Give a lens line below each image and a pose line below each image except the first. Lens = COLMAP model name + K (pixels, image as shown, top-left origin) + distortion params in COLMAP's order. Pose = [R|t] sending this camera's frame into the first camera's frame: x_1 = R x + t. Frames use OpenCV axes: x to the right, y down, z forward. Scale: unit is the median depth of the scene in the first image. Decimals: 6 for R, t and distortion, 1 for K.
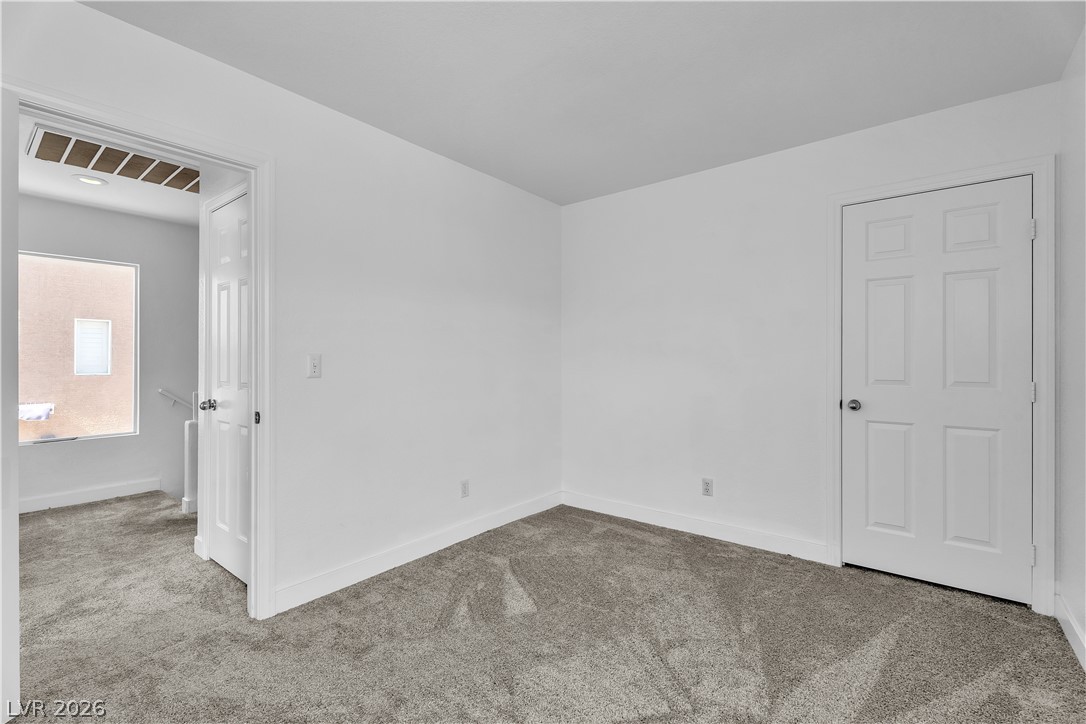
lens RADIAL K [[482.6, 0, 543.0], [0, 482.6, 360.4], [0, 0, 1]] dist [0.000912, 0.000201]
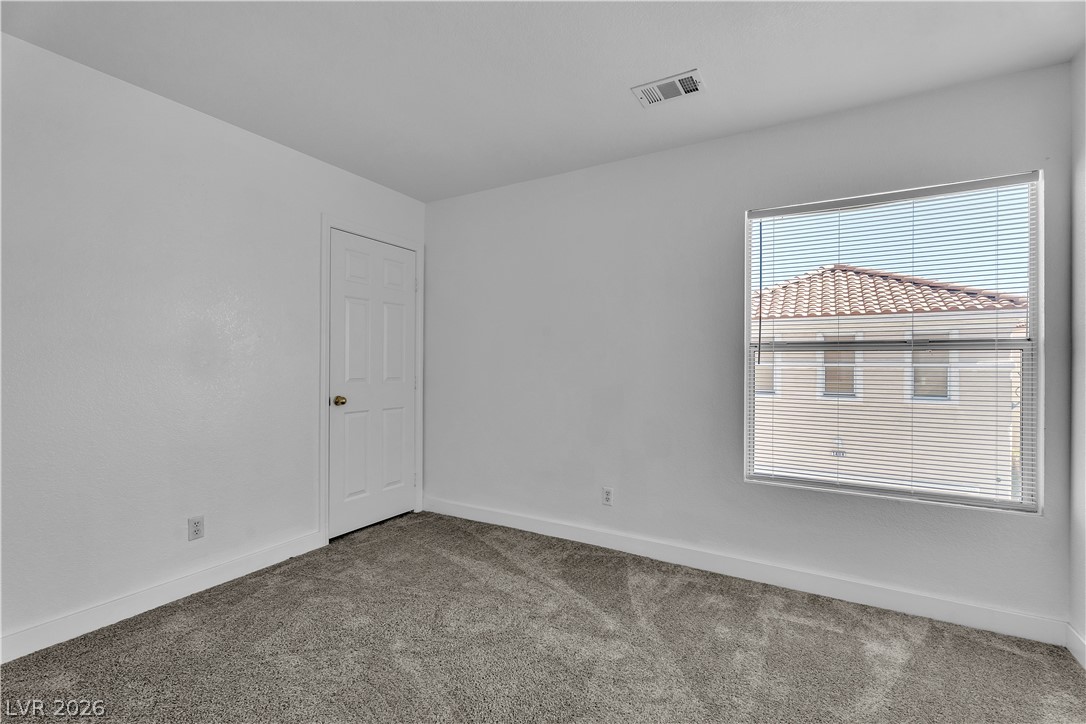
lens RADIAL K [[482.6, 0, 542.2], [0, 482.6, 365.6], [0, 0, 1]] dist [0.000912, 0.000201]
pose [[-0.170185, -0.002623, 0.985409, -0.589751], [-0.011208, 0.999937, 0.000726, 0.000350], [-0.985348, -0.010921, -0.170204, 0.702491]]
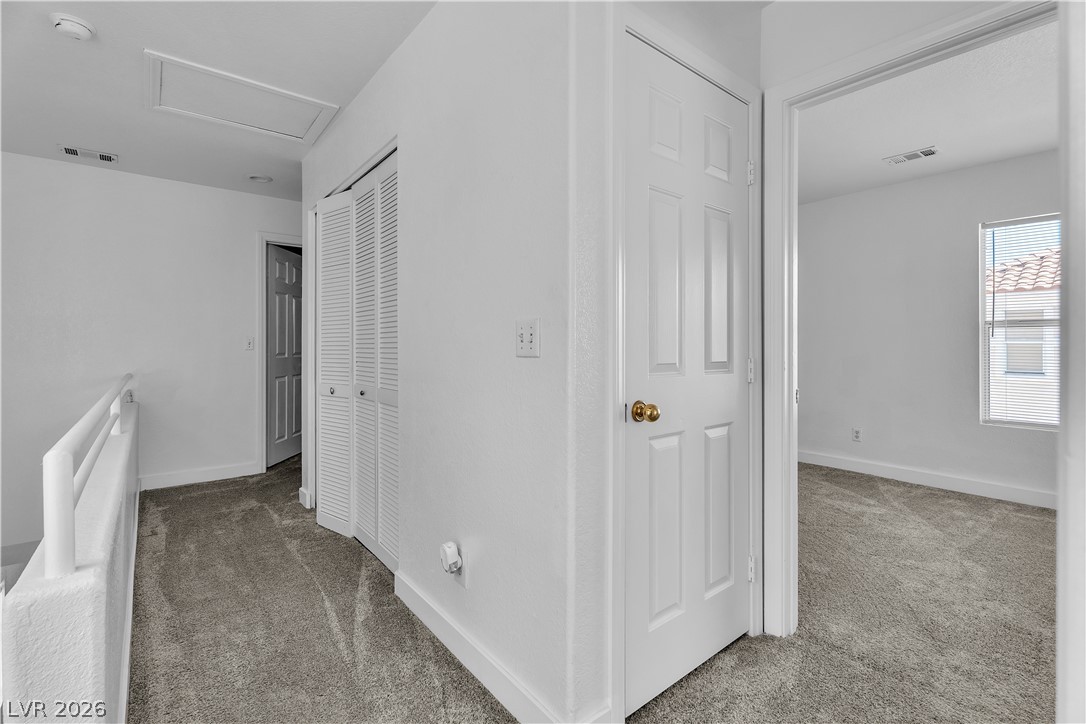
lens RADIAL K [[482.6, 0, 540.3], [0, 482.6, 345.8], [0, 0, 1]] dist [0.000912, 0.000201]
pose [[0.201451, -0.002944, 0.979494, -1.219685], [-0.002448, 0.999991, 0.003510, 0.015335], [-0.979496, -0.003105, 0.201442, 1.036189]]
